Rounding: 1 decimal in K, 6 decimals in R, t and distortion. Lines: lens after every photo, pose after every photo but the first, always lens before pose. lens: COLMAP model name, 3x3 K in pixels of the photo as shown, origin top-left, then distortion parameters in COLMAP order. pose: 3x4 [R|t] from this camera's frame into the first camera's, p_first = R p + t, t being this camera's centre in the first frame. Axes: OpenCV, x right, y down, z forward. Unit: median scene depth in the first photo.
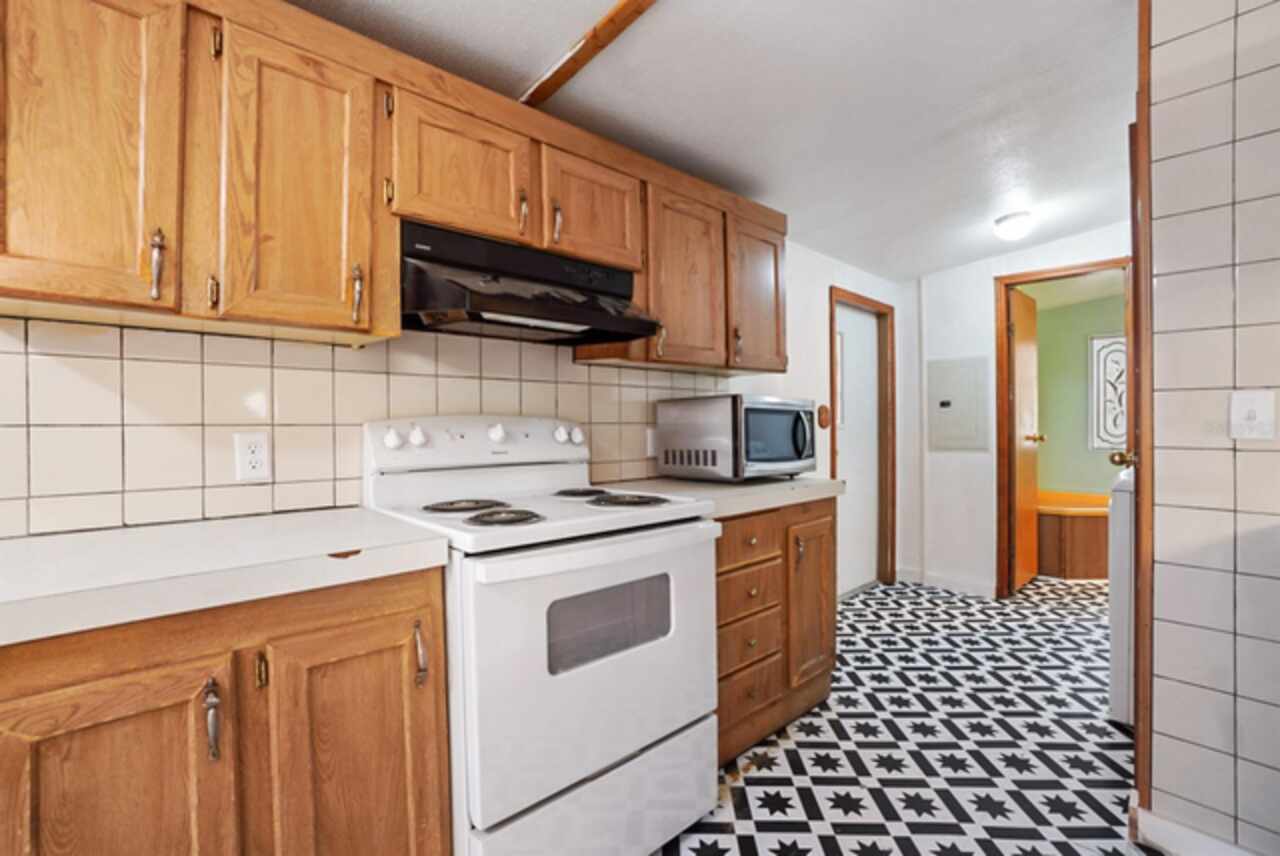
lens RADIAL K [[563.2, 0, 637.0], [0, 563.2, 423.0], [0, 0, 1]] dist [-0.000147, 0.000142]
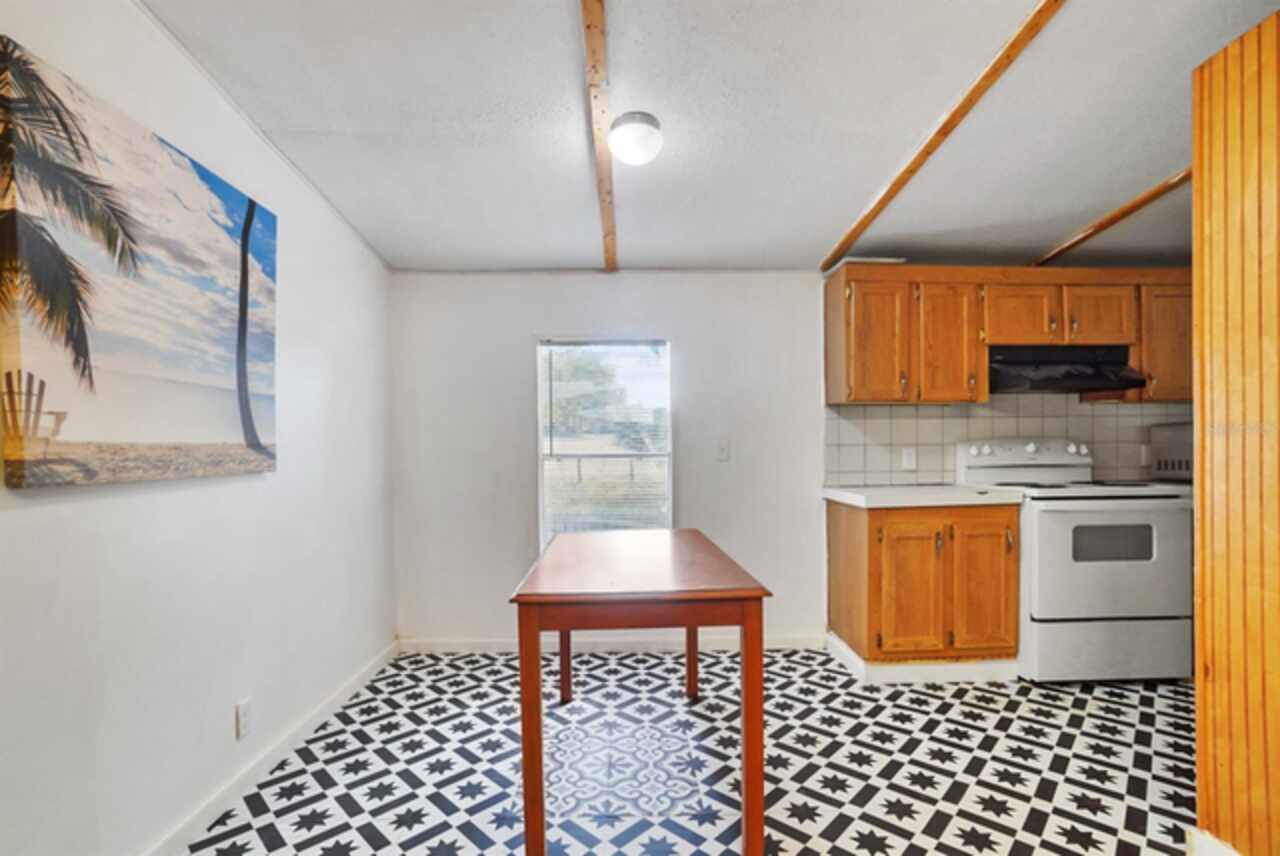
lens RADIAL K [[600.6, 0, 647.5], [0, 600.6, 467.5], [0, 0, 1]] dist [-0.000845, 0.000579]
pose [[0.770147, 0.006807, -0.637830, 0.033634], [0.010561, 0.999670, 0.023421, 0.024166], [0.637779, -0.024774, 0.769821, -1.326937]]
